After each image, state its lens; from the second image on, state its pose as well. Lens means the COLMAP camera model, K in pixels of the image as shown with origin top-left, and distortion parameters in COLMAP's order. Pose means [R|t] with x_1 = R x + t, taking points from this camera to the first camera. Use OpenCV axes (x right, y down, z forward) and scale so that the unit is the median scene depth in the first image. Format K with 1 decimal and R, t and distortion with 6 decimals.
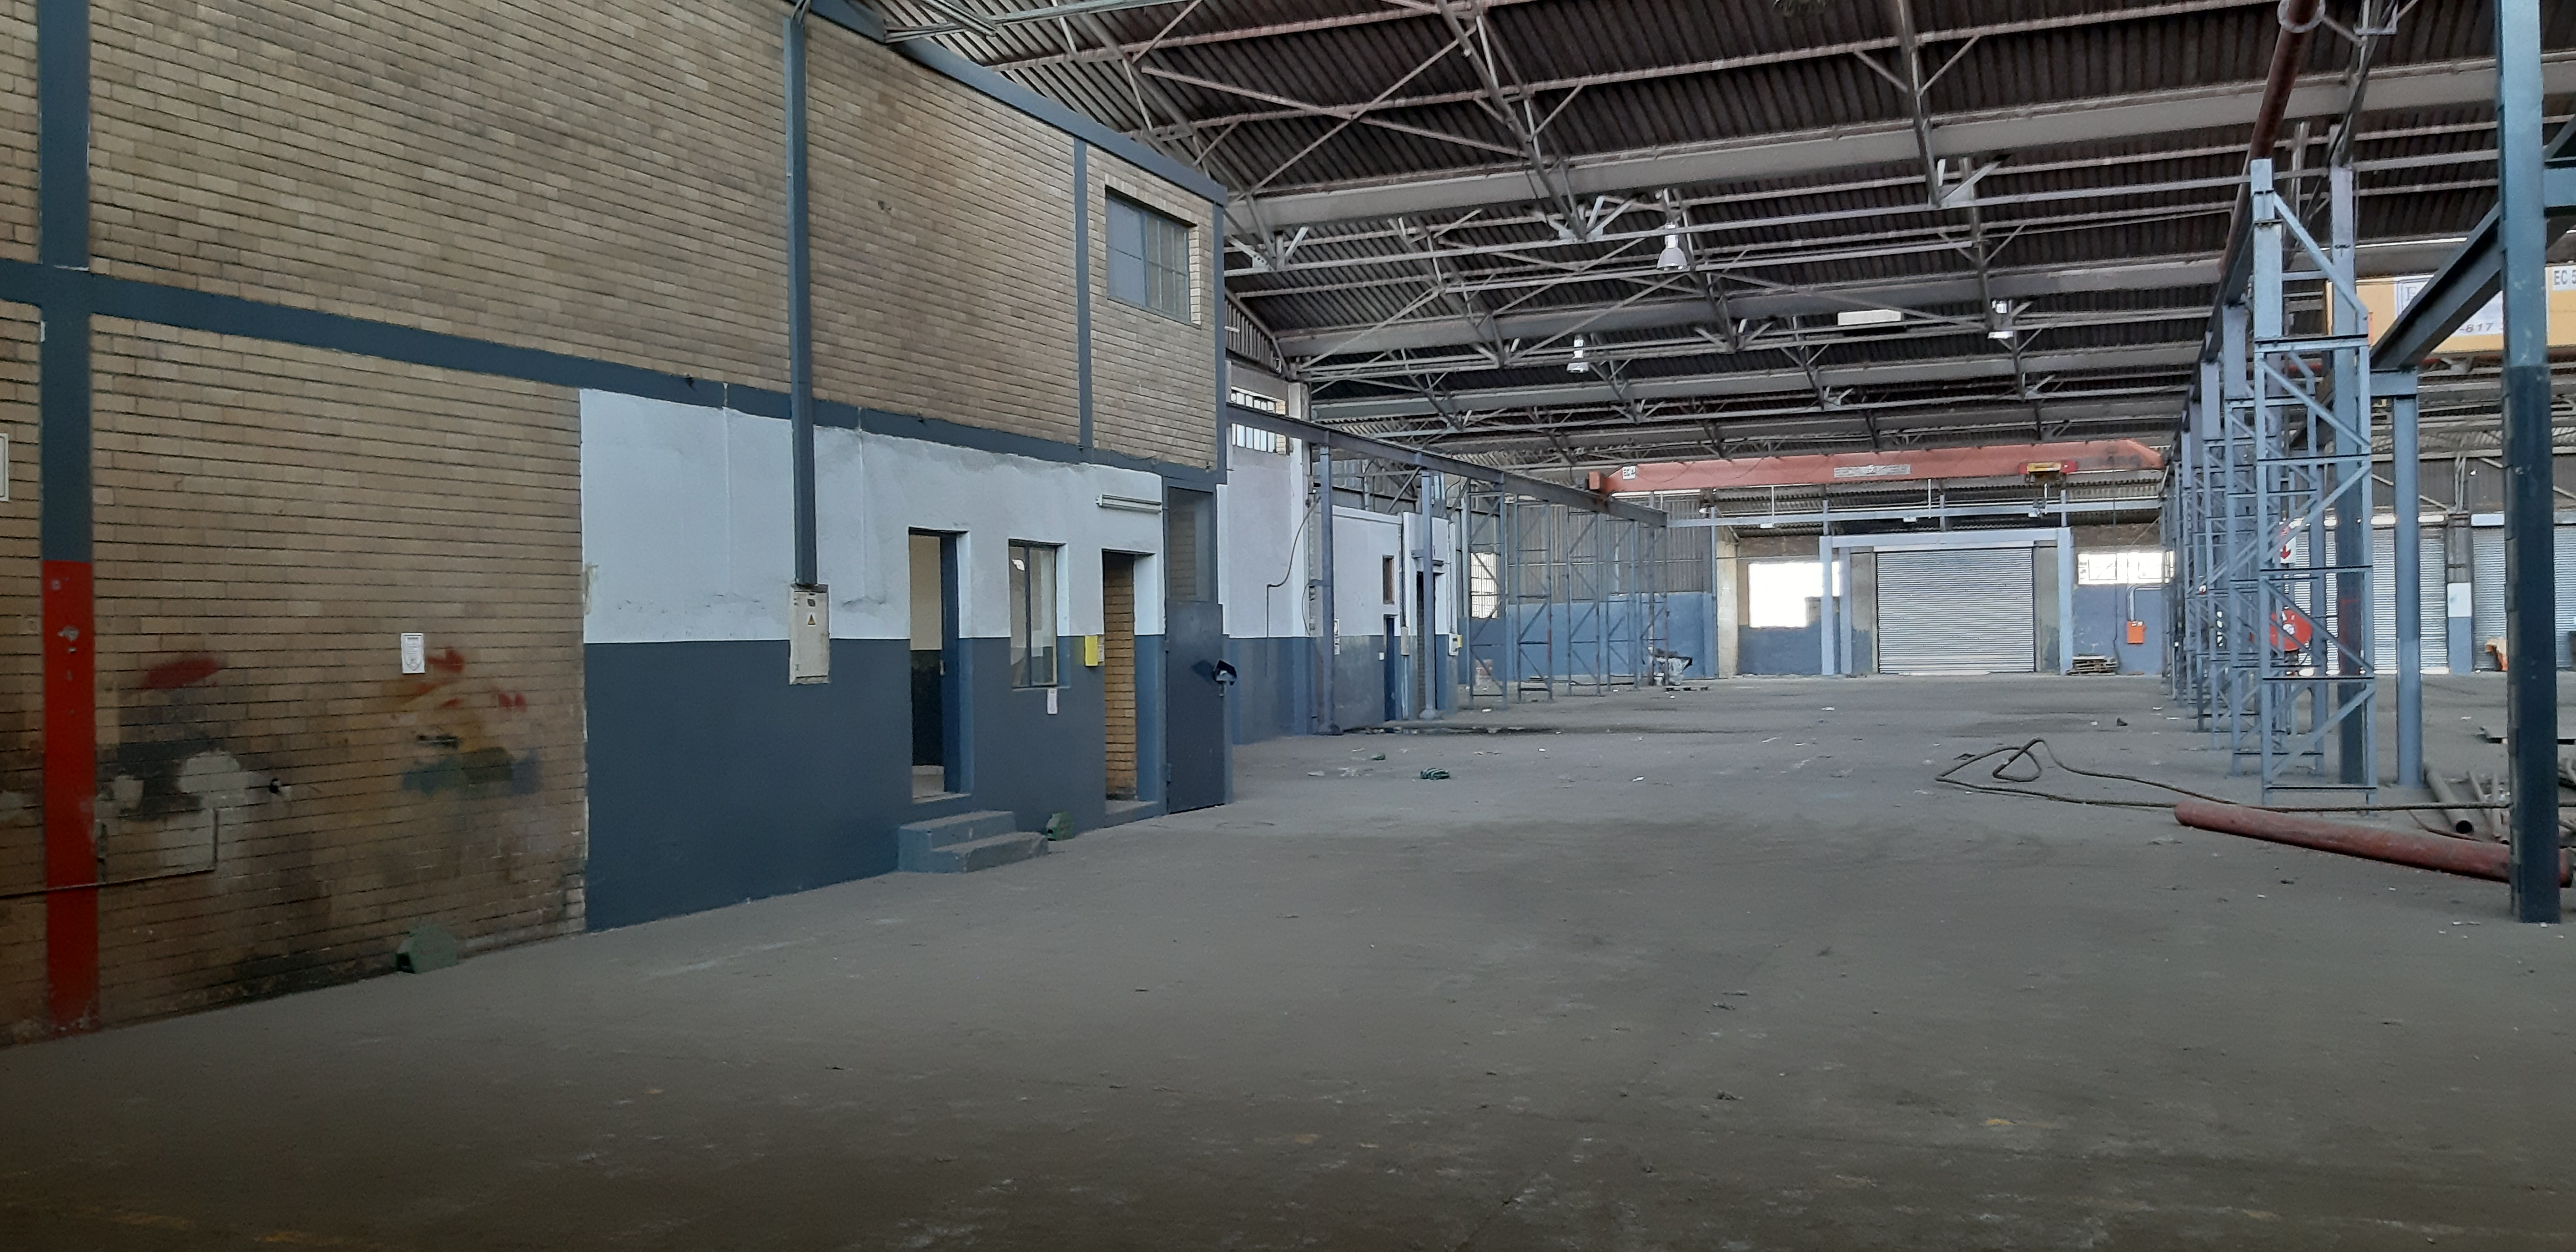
lens RADIAL K [[2228.4, 0, 1288.0], [0, 2228.4, 626.0], [0, 0, 1]] dist [0.243323, 0.001590]
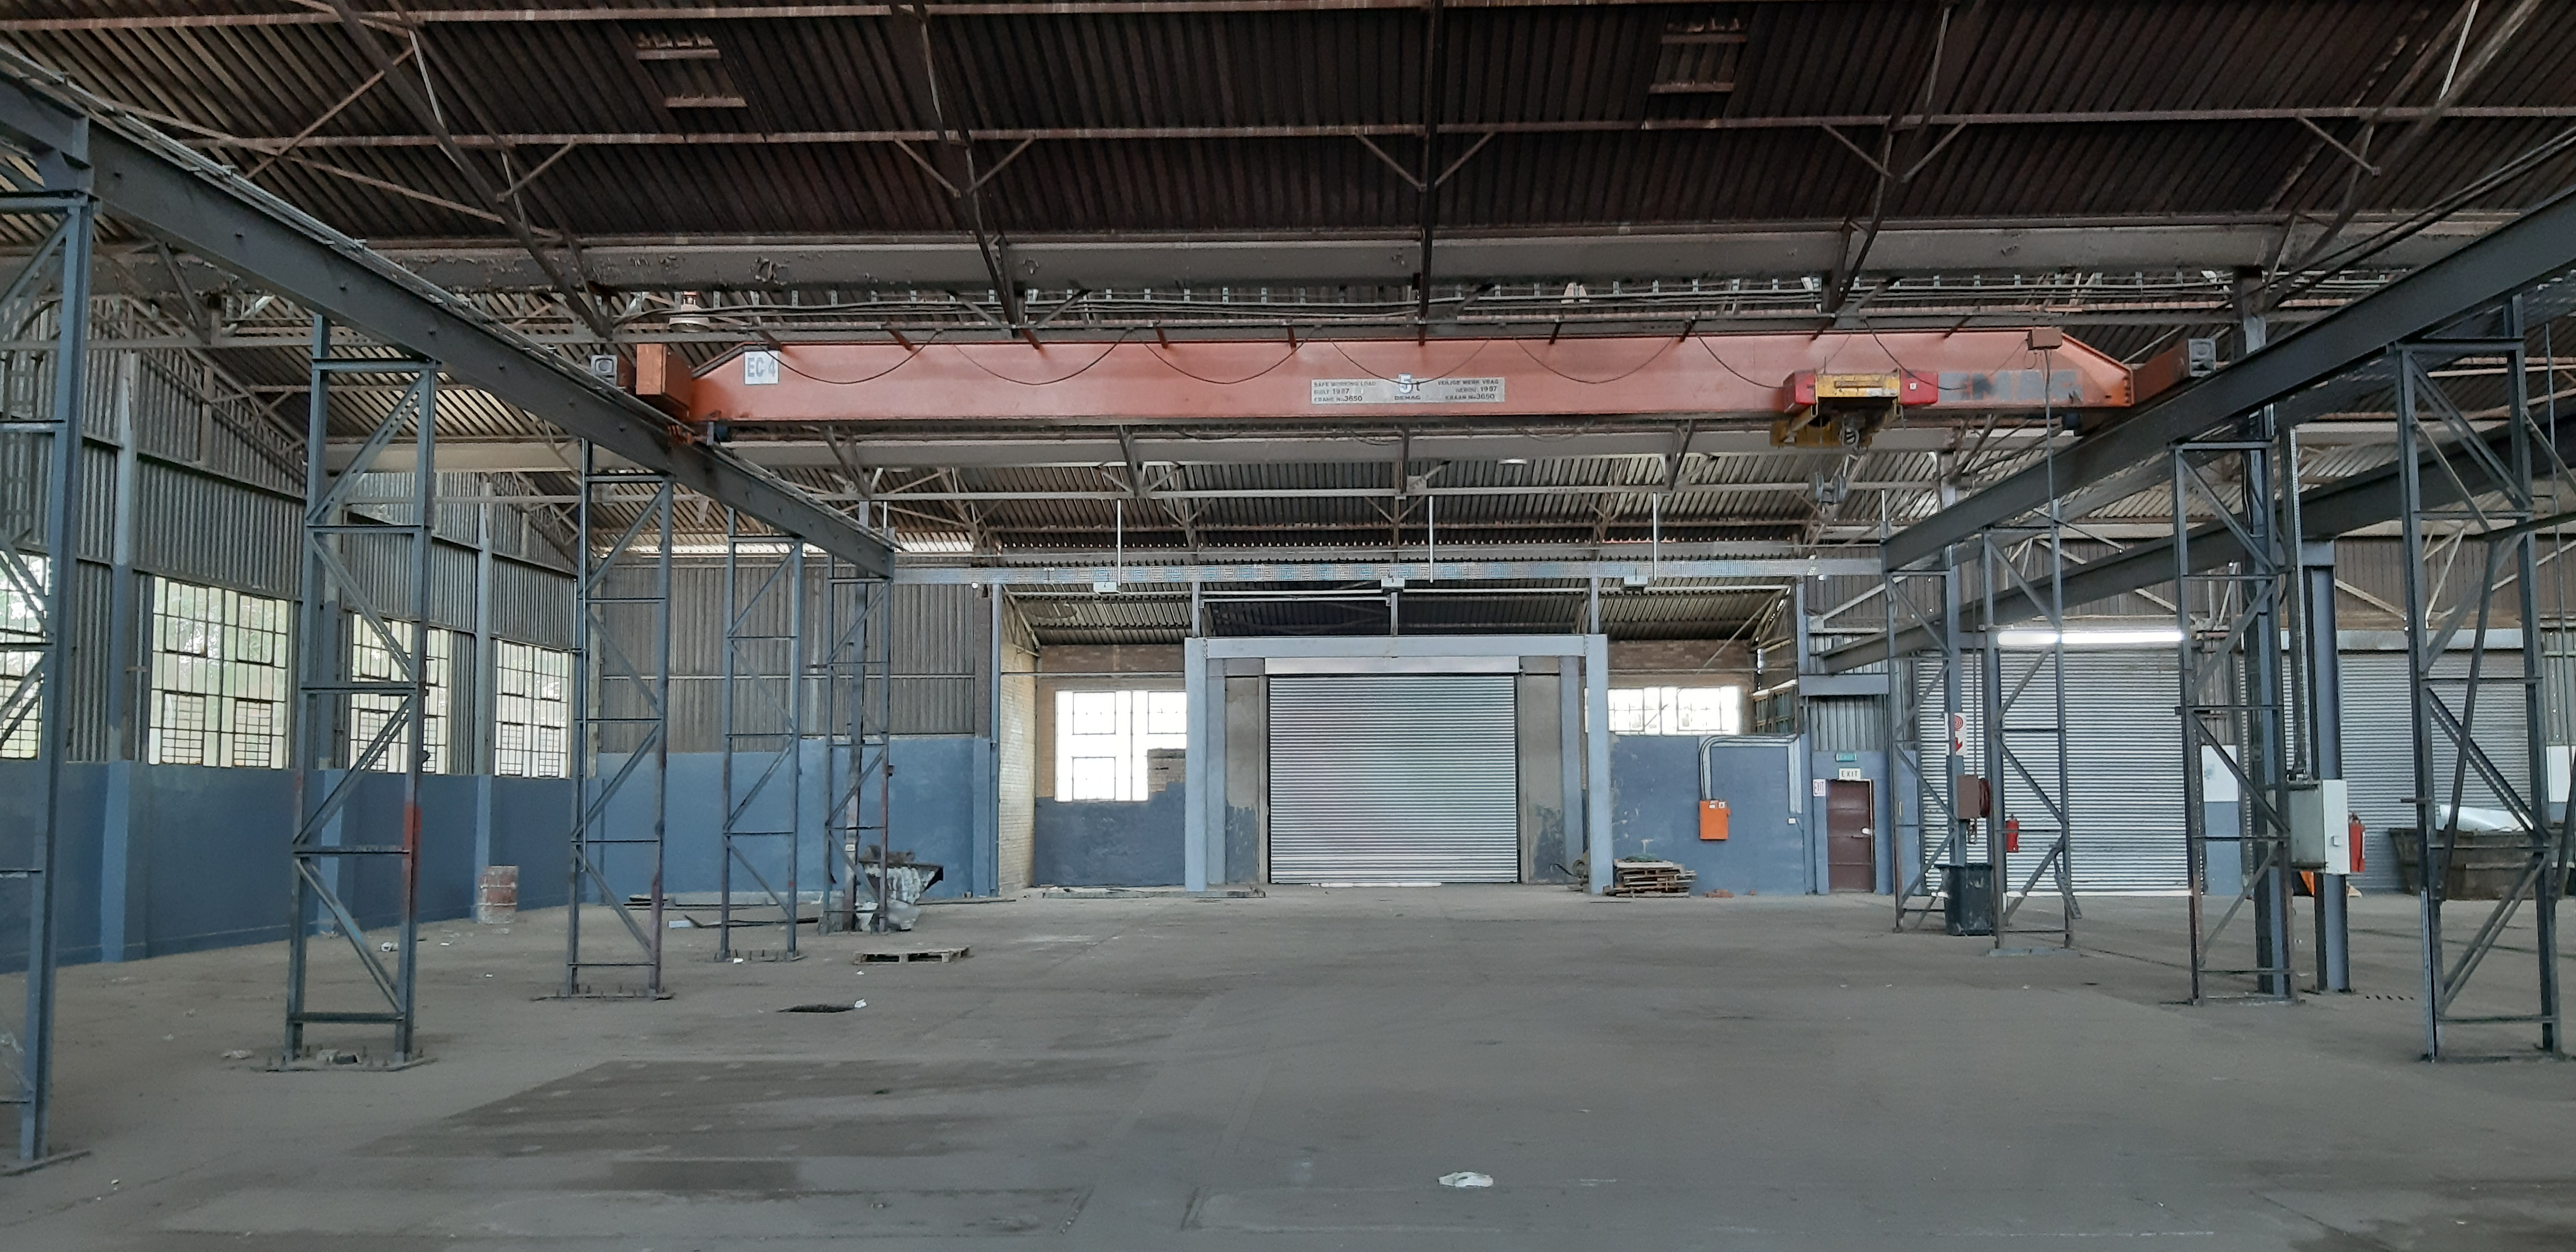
lens RADIAL K [[2228.4, 0, 1288.0], [0, 2228.4, 626.0], [0, 0, 1]] dist [0.243323, 0.001590]
pose [[0.950030, 0.039741, 0.309620, 0.088819], [-0.016118, 0.996785, -0.078486, -0.000088], [-0.311743, 0.069573, 0.947616, 0.464624]]
